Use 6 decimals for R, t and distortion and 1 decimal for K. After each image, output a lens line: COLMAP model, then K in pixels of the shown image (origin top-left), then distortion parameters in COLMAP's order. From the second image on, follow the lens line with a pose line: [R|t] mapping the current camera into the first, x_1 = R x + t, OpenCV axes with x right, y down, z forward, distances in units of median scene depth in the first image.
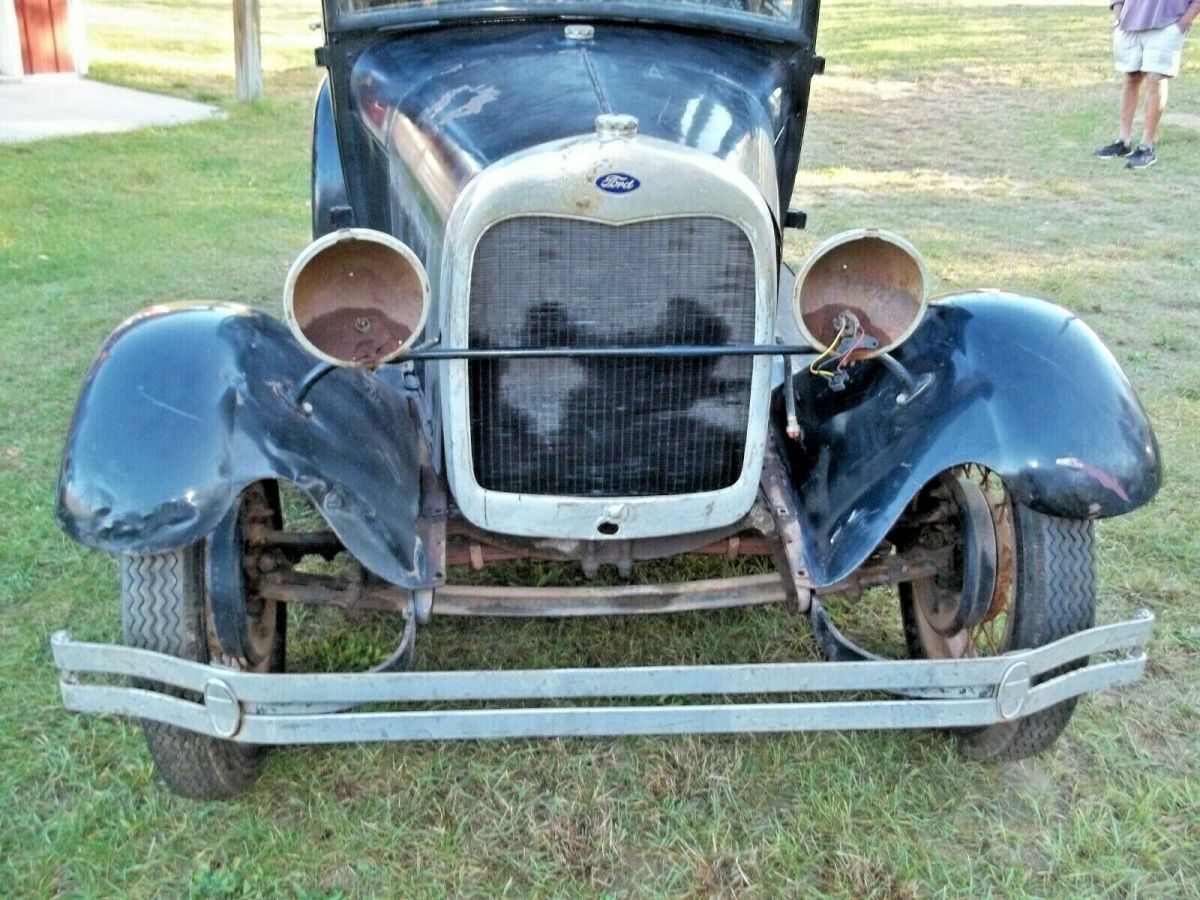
lens RADIAL K [[1181.7, 0, 607.7], [0, 1181.7, 455.0], [0, 0, 1]] dist [-0.122252, 0.202194]
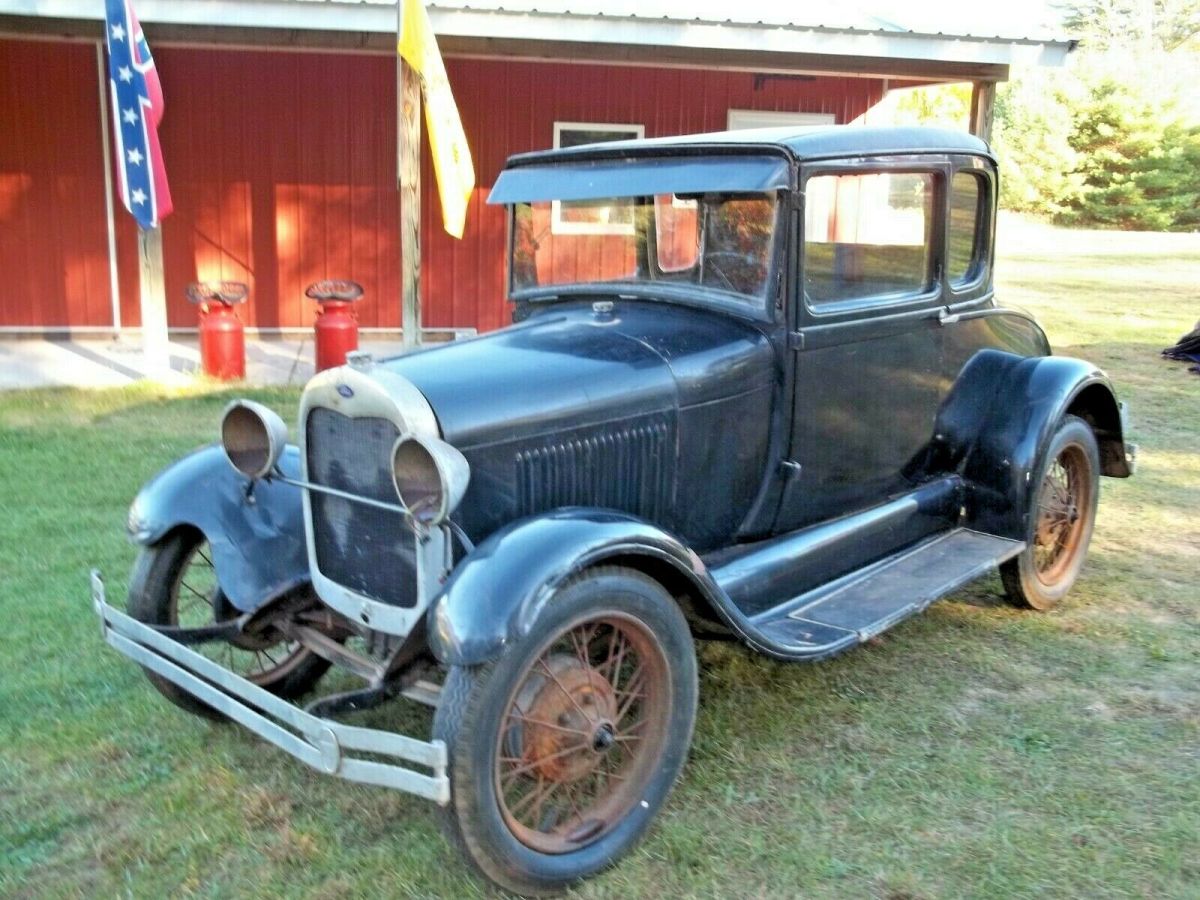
lens RADIAL K [[1181.7, 0, 607.7], [0, 1181.7, 455.0], [0, 0, 1]] dist [-0.122252, 0.202194]
pose [[0.660432, 0.123506, -0.740659, 1.289429], [-0.285654, 0.953542, -0.095708, -0.081465], [0.694429, 0.274781, 0.665029, 0.161621]]
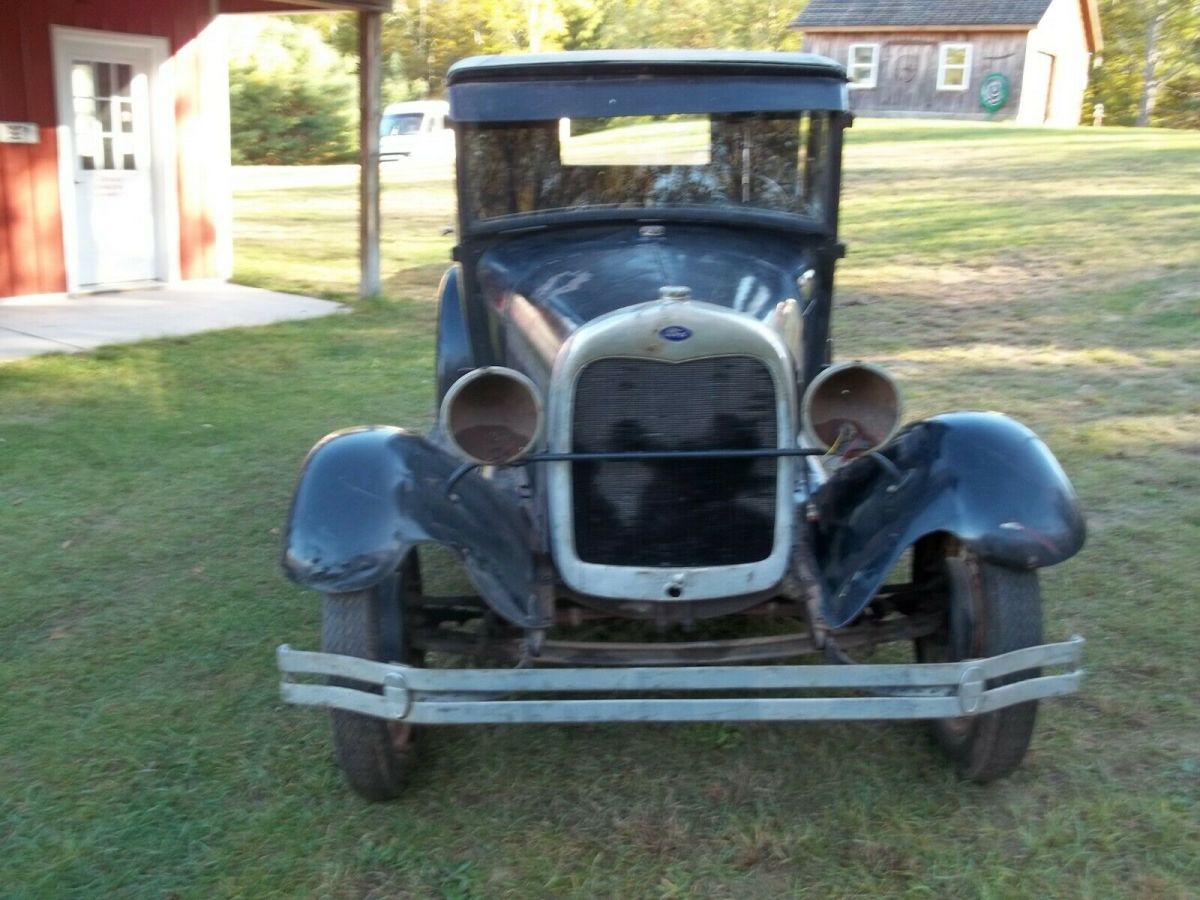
lens RADIAL K [[1181.7, 0, 607.7], [0, 1181.7, 455.0], [0, 0, 1]] dist [-0.122252, 0.202194]
pose [[0.996984, -0.014473, -0.076252, 0.029208], [0.002109, 0.987149, -0.159786, 0.121657], [0.077584, 0.159143, 0.984202, -0.331598]]
